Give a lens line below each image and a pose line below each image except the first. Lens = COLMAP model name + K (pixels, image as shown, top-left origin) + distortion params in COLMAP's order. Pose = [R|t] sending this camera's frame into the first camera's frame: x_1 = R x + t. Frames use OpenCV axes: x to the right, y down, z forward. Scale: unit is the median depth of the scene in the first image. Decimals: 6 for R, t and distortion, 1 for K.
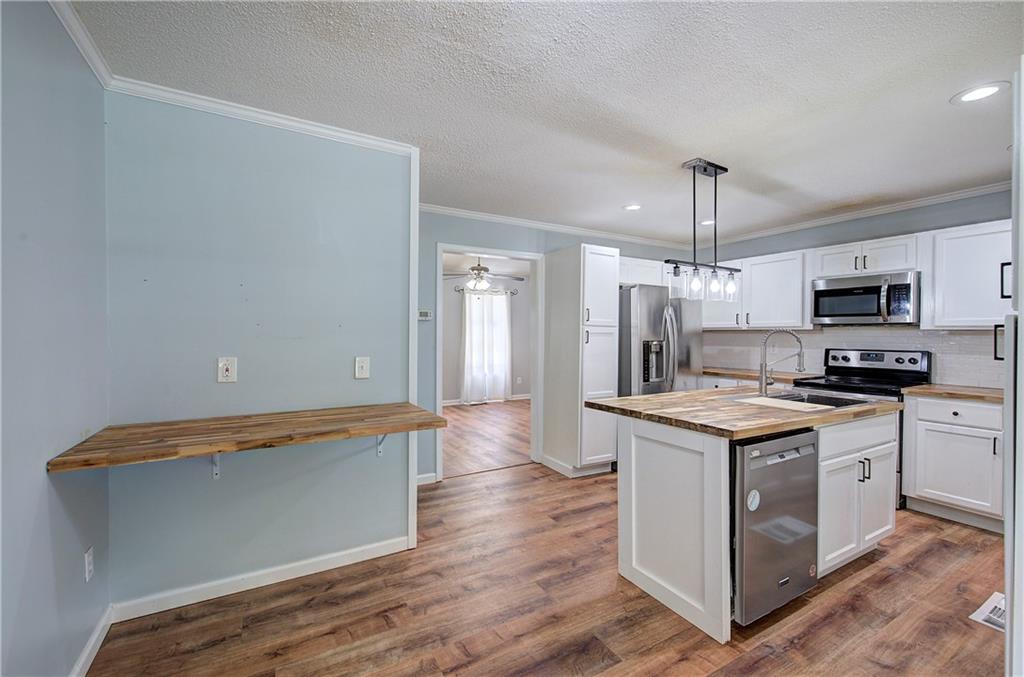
lens RADIAL K [[436.3, 0, 517.8], [0, 436.3, 338.7], [0, 0, 1]] dist [-0.004971, 0.002785]
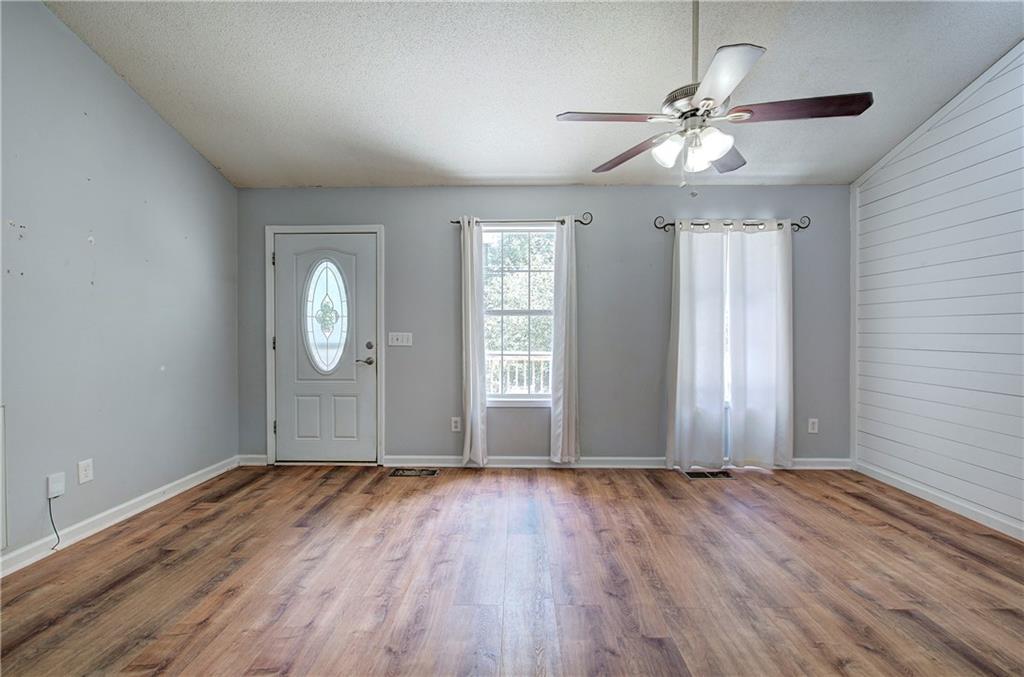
lens RADIAL K [[436.3, 0, 516.4], [0, 436.3, 335.0], [0, 0, 1]] dist [-0.004971, 0.002785]
pose [[0.853894, 0.006706, -0.520403, -0.052978], [-0.005803, 0.999978, 0.003364, 0.011987], [0.520414, 0.000147, 0.853914, 1.057278]]
